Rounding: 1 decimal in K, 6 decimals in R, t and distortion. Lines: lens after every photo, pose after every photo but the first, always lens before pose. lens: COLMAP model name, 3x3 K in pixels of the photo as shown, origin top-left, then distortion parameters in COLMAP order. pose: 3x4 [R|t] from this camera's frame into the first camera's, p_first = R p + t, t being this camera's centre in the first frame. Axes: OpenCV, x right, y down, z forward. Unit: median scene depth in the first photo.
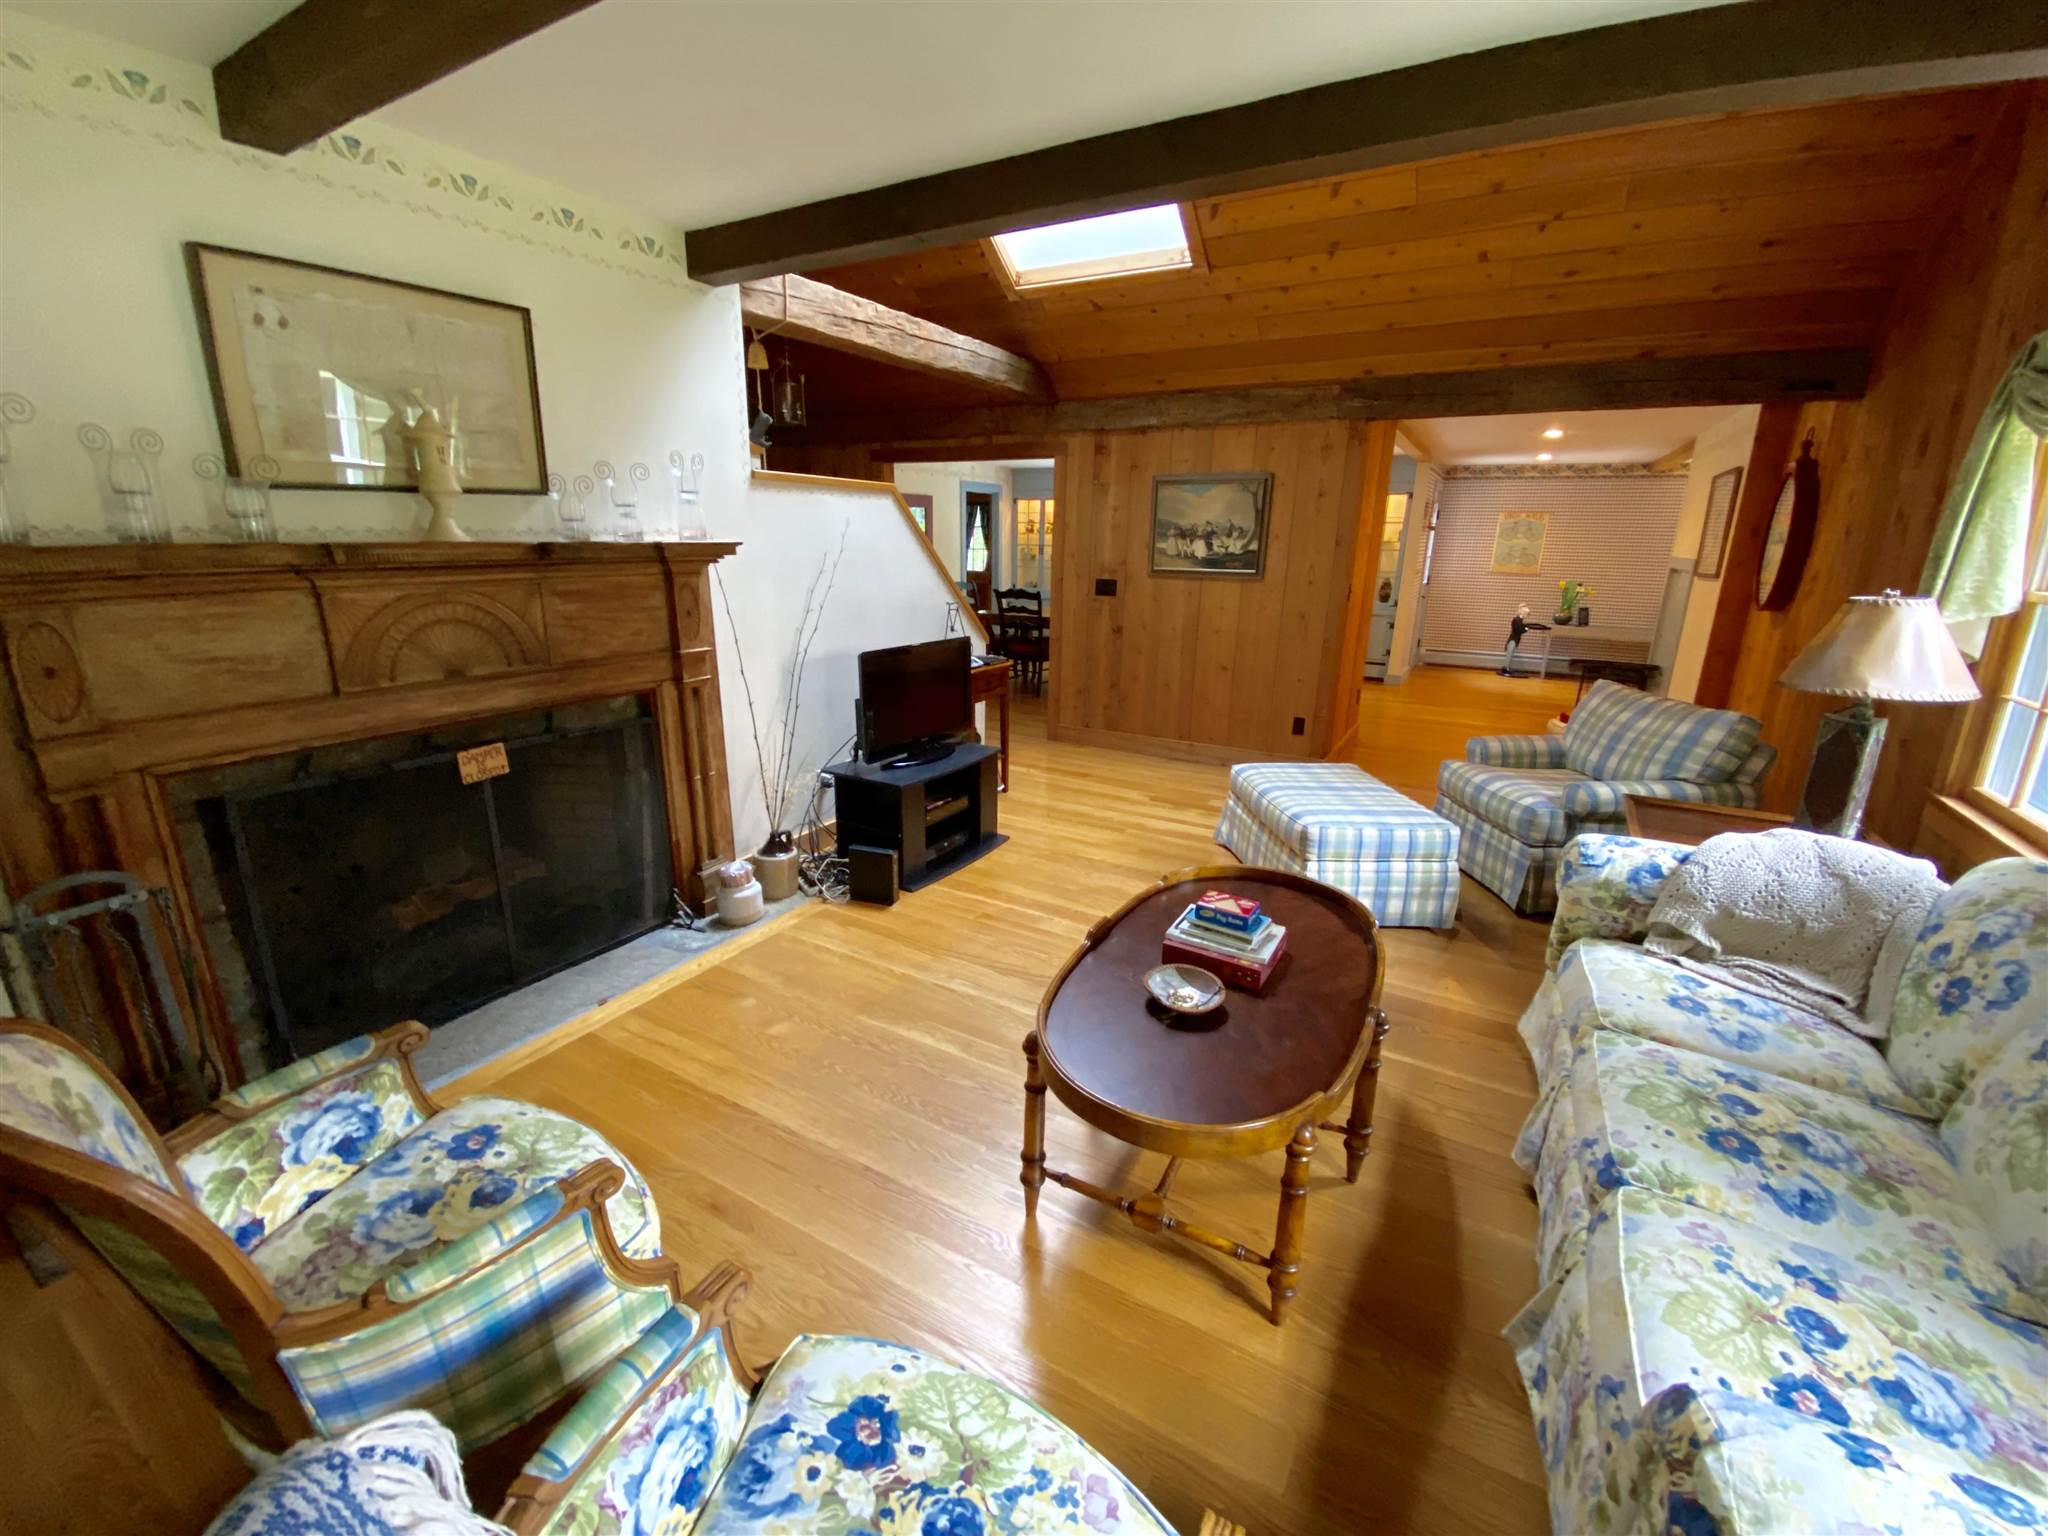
lens RADIAL K [[820.8, 0, 1013.3], [0, 820.8, 770.8], [0, 0, 1]] dist [0.041398, -0.033157]
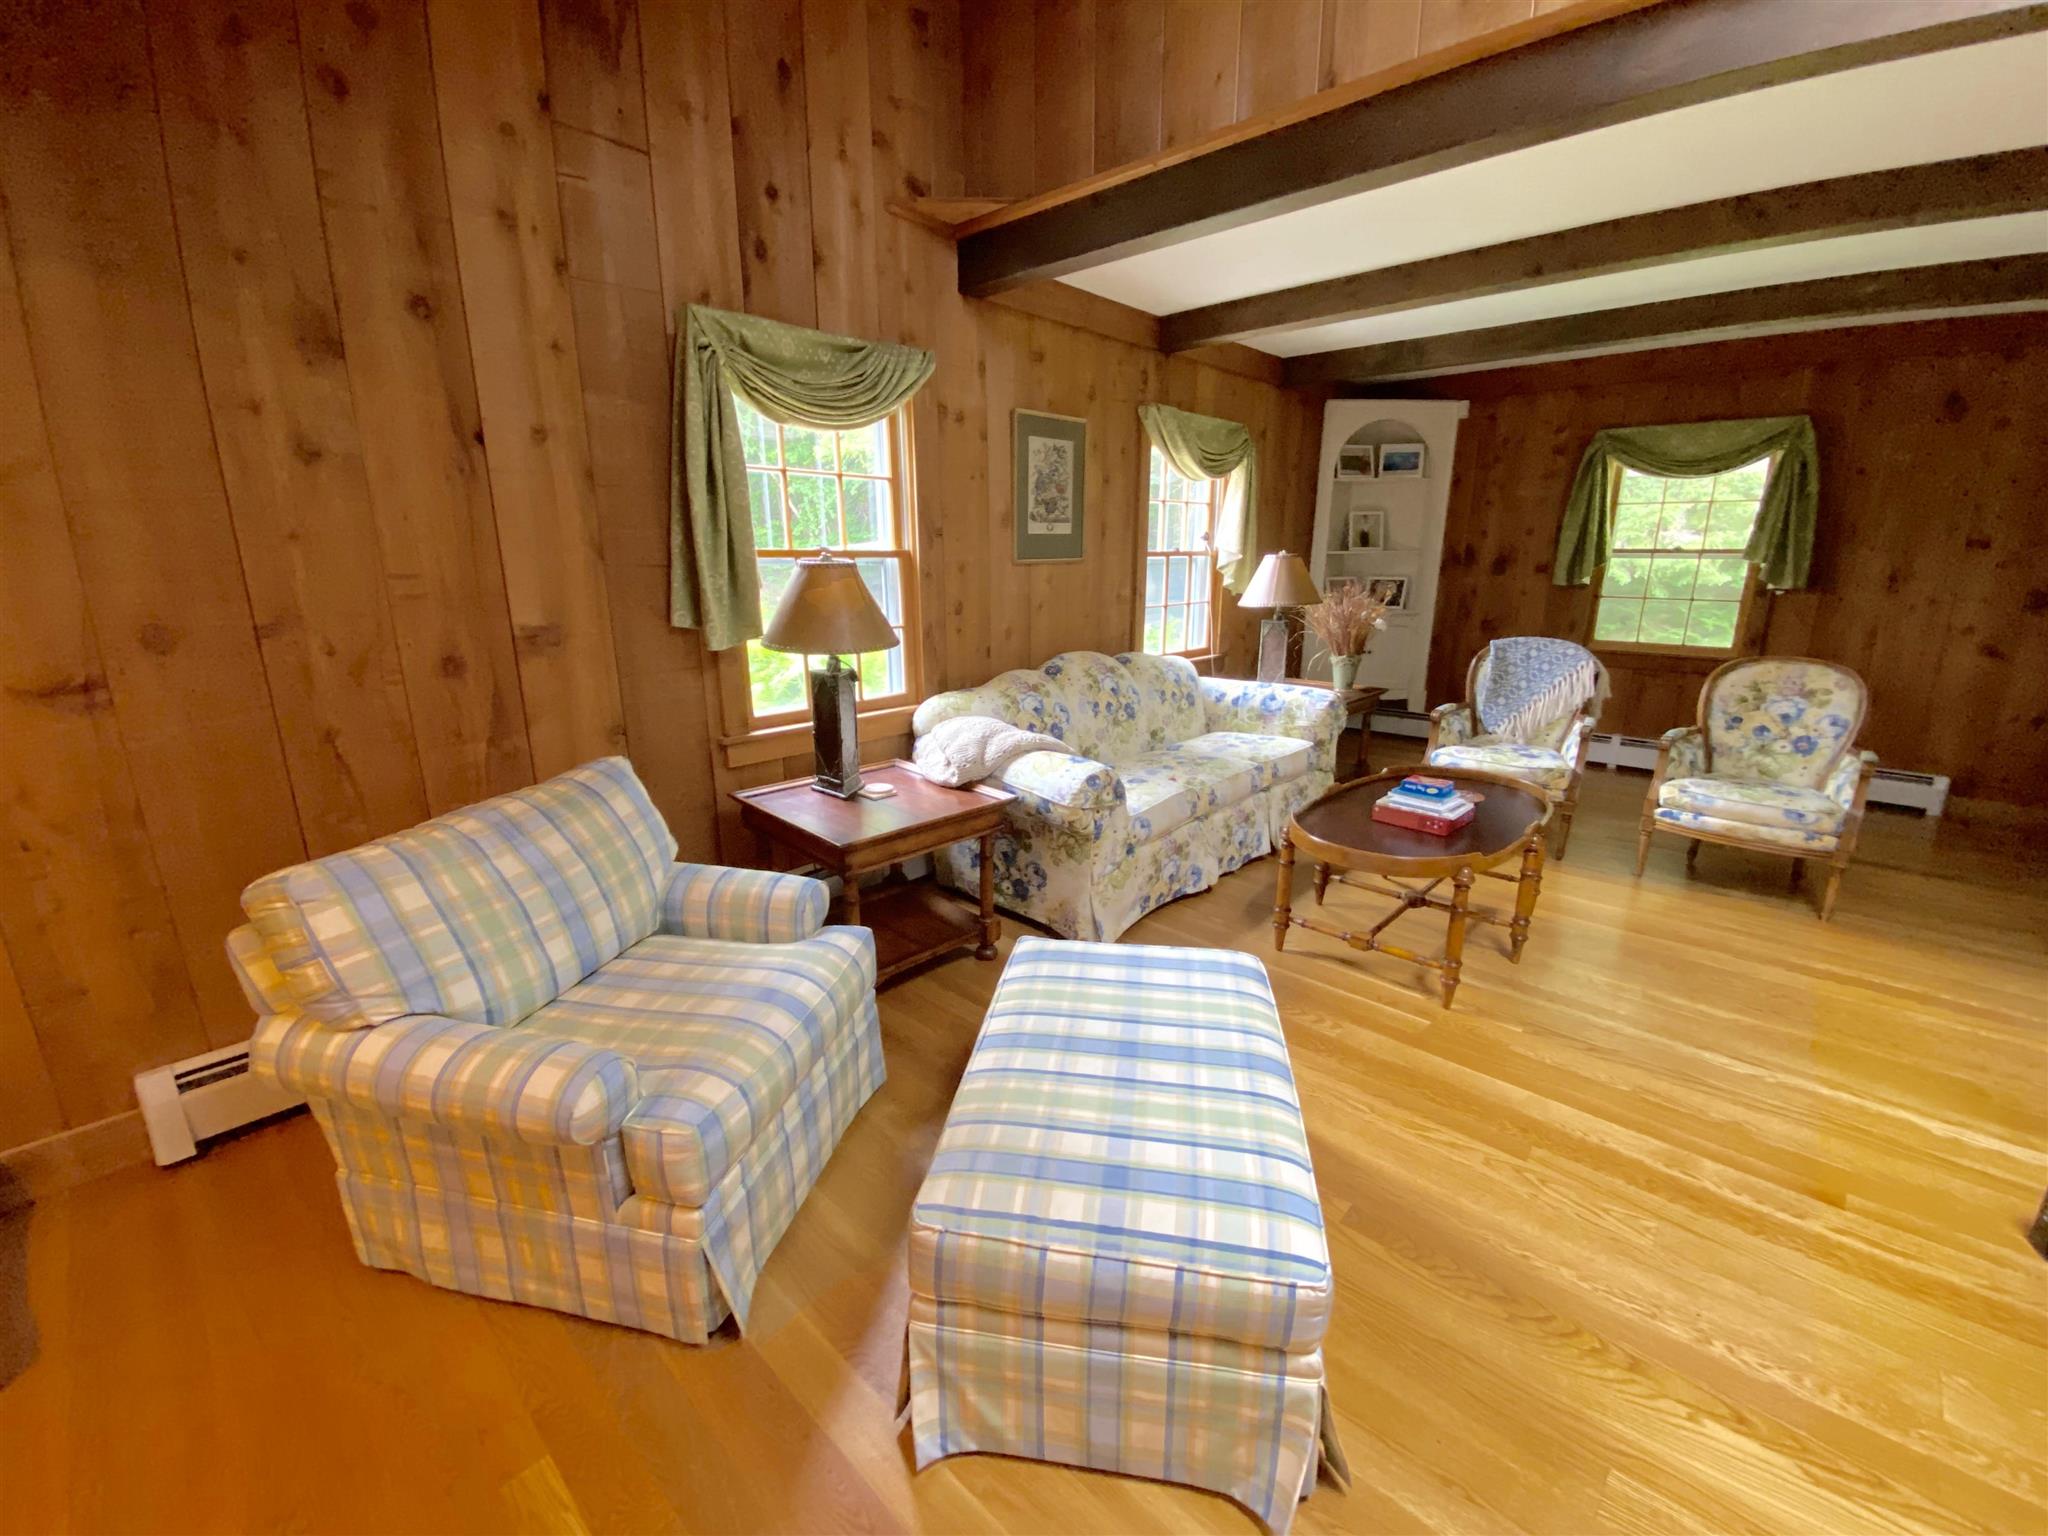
lens RADIAL K [[822.1, 0, 1015.7], [0, 822.1, 766.1], [0, 0, 1]] dist [0.029762, -0.025745]
pose [[-0.967965, -0.066602, 0.242089, 0.421059], [0.064862, 0.865121, 0.497351, -0.425497], [-0.242561, 0.497121, -0.833088, 1.607916]]
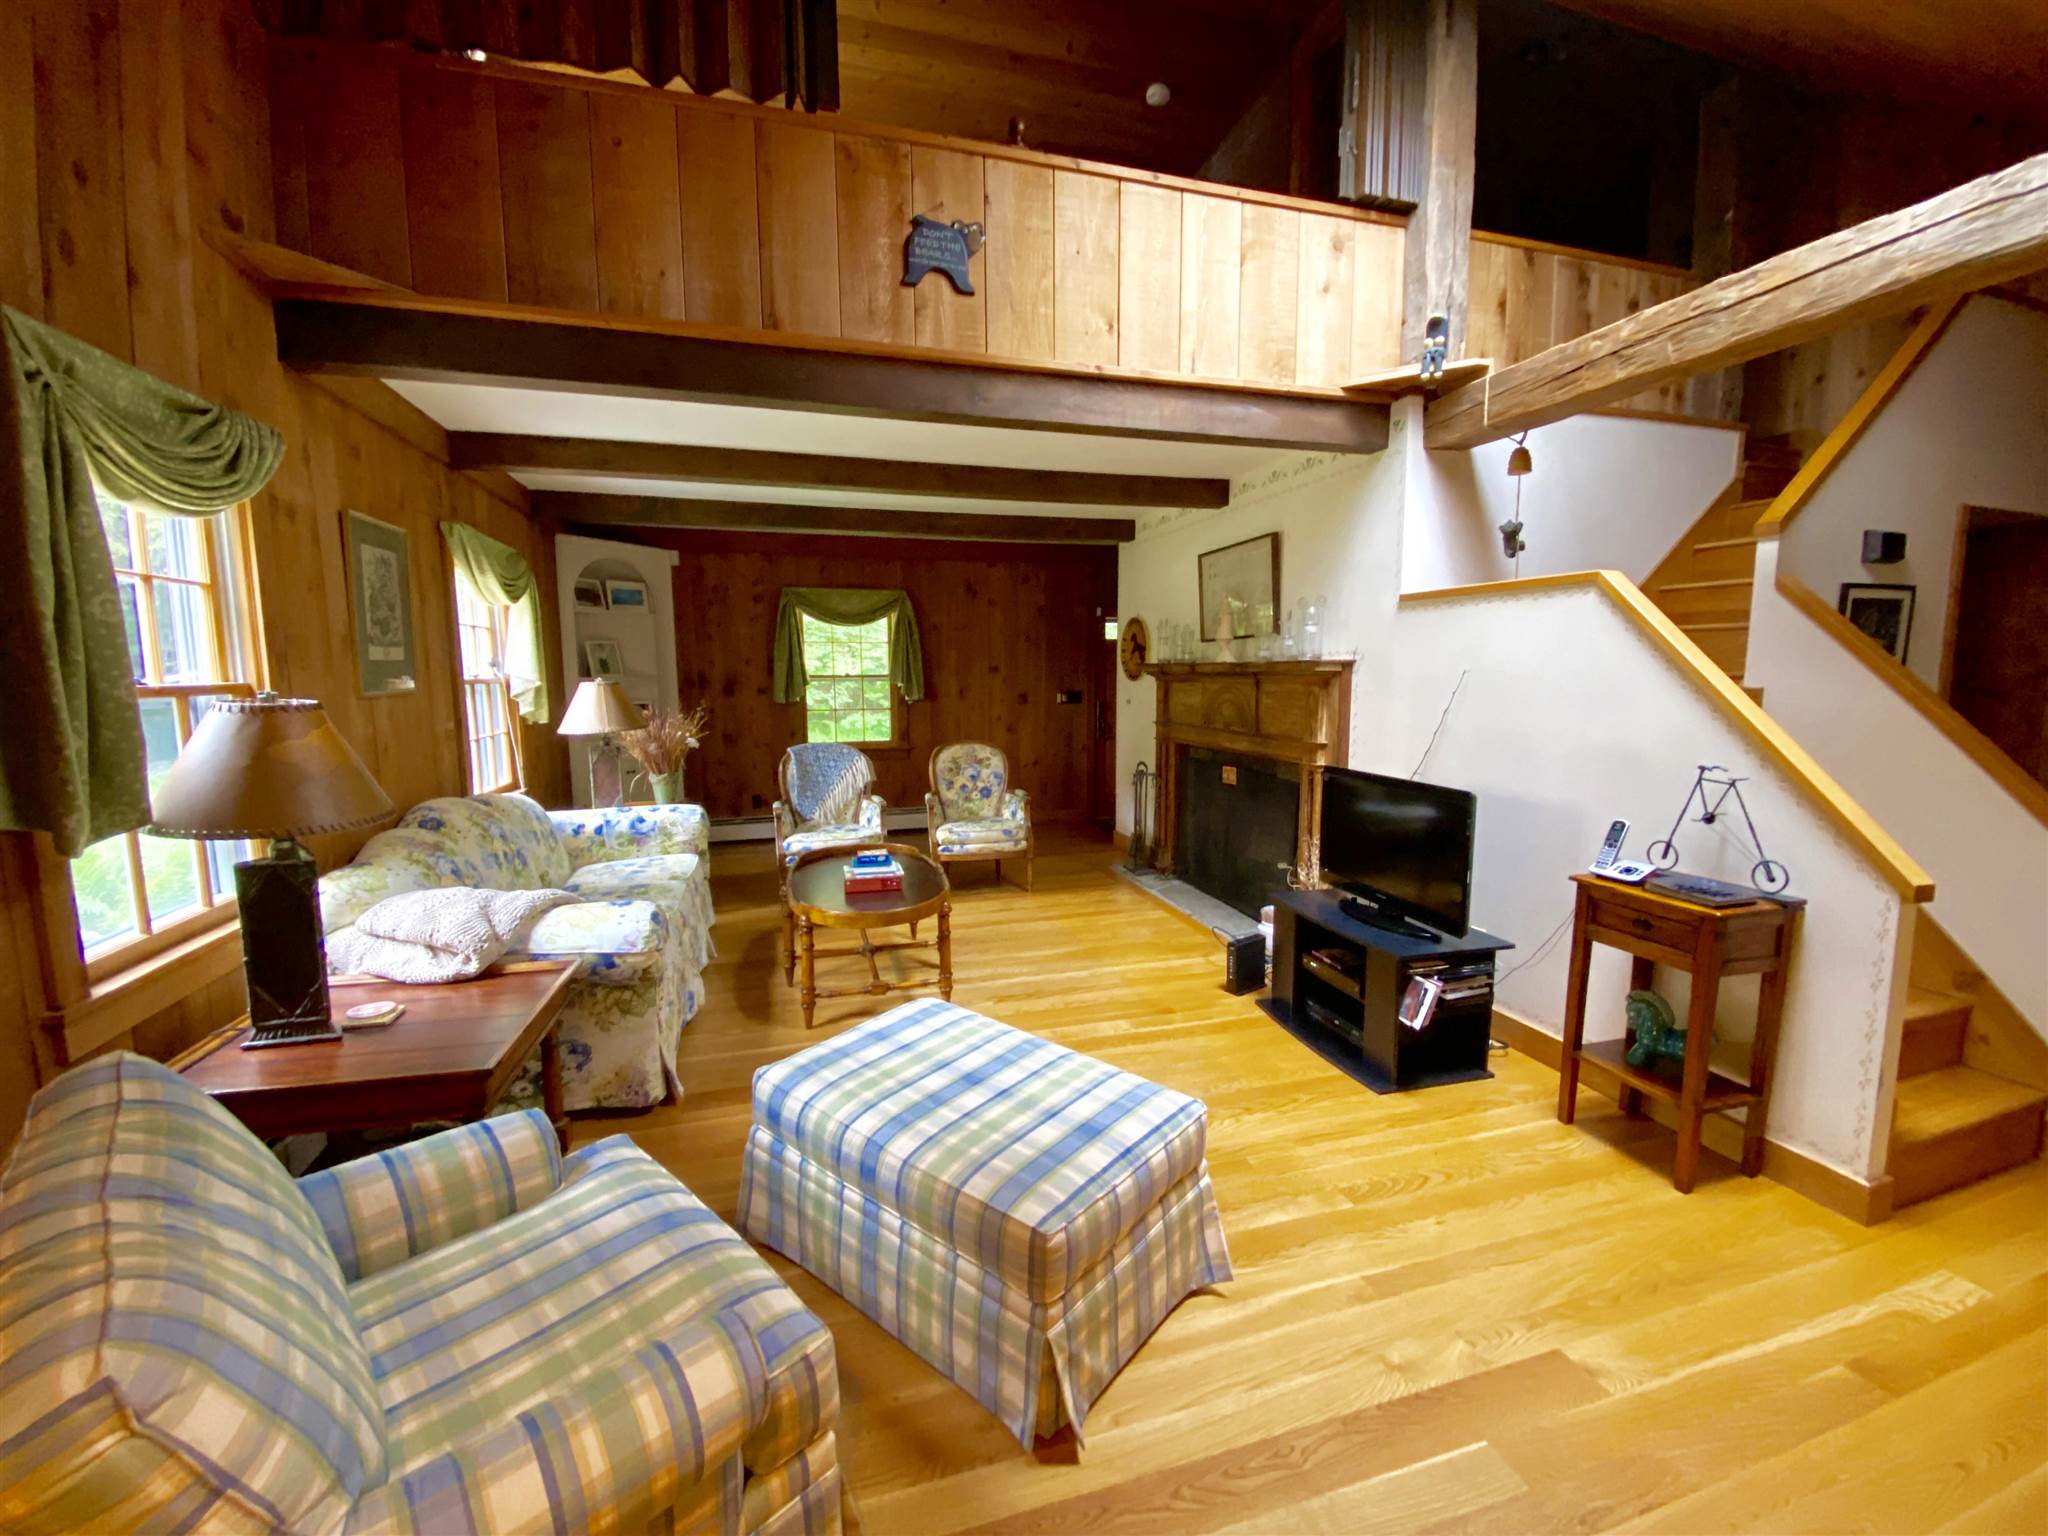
lens RADIAL K [[820.8, 0, 1013.3], [0, 820.8, 770.8], [0, 0, 1]] dist [0.041398, -0.033157]
pose [[-0.710293, 0.086091, -0.698622, 0.905087], [-0.186629, 0.933941, 0.304835, -0.431179], [0.678715, 0.346905, -0.647305, 1.597437]]
